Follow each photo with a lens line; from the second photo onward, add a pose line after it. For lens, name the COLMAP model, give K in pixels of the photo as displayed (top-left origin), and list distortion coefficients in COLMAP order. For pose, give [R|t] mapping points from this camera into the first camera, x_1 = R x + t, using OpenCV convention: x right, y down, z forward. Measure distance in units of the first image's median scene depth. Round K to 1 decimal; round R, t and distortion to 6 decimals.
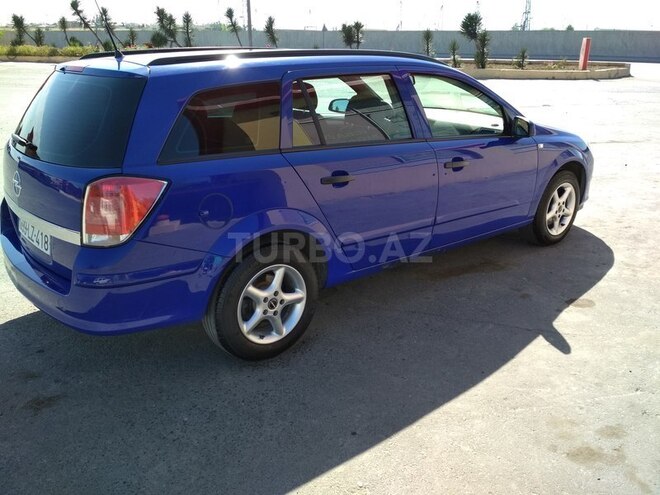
lens RADIAL K [[613.6, 0, 331.4], [0, 613.6, 245.1], [0, 0, 1]] dist [0.017355, 0.000000]
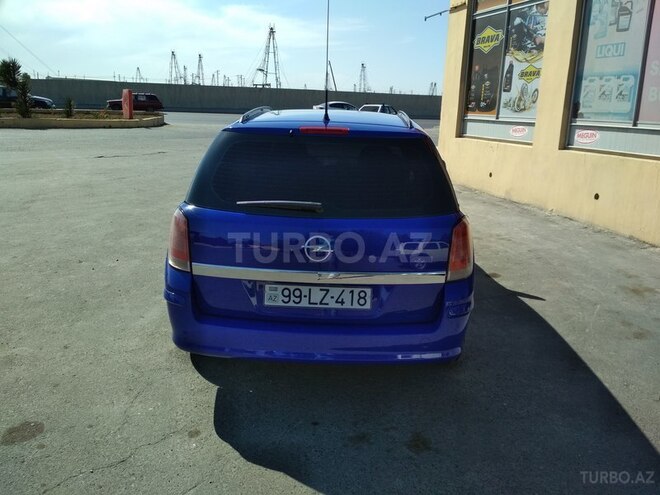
lens RADIAL K [[613.6, 0, 332.6], [0, 613.6, 246.3], [0, 0, 1]] dist [0.017355, 0.000000]
pose [[0.657182, -0.161284, 0.736273, -0.188743], [0.212358, 0.976886, 0.024445, -0.018985], [-0.723198, 0.140289, 0.676242, 0.051849]]
